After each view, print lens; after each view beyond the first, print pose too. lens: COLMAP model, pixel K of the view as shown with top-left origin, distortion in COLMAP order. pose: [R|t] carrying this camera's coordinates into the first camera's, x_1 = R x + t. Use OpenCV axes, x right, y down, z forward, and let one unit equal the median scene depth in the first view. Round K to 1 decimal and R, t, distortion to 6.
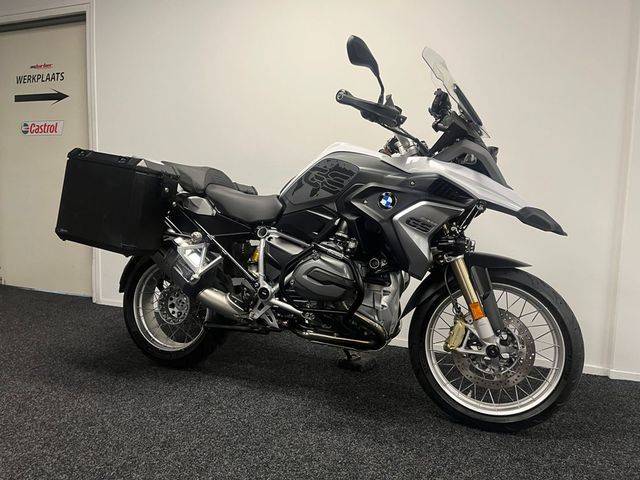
lens RADIAL K [[480.6, 0, 320.0], [0, 480.6, 240.0], [0, 0, 1]] dist [0.075281, -0.111420]
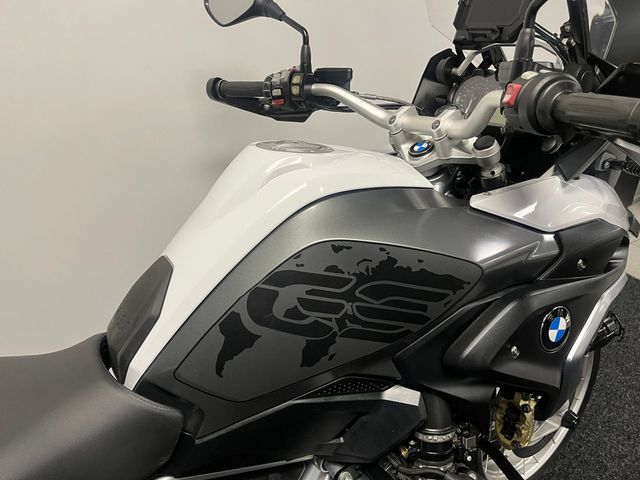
lens RADIAL K [[489.9, 0, 323.0], [0, 489.9, 241.7], [0, 0, 1]] dist [0.044280, -0.055410]
pose [[0.594329, -0.425545, 0.682411, -0.203718], [0.099158, 0.880836, 0.462921, -0.319567], [-0.798086, -0.207461, 0.565702, 0.848669]]
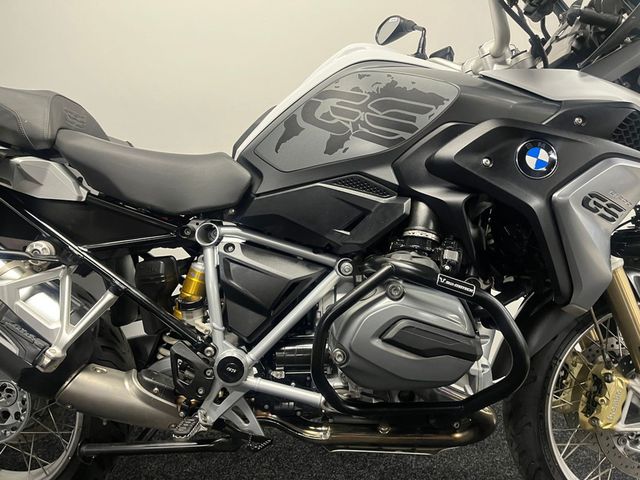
lens RADIAL K [[489.9, 0, 323.0], [0, 489.9, 241.7], [0, 0, 1]] dist [0.044280, -0.055410]
pose [[0.927178, -0.068612, 0.368285, -0.209767], [0.046235, 0.996527, 0.069257, -0.039582], [-0.371758, -0.047186, 0.927130, 0.573306]]
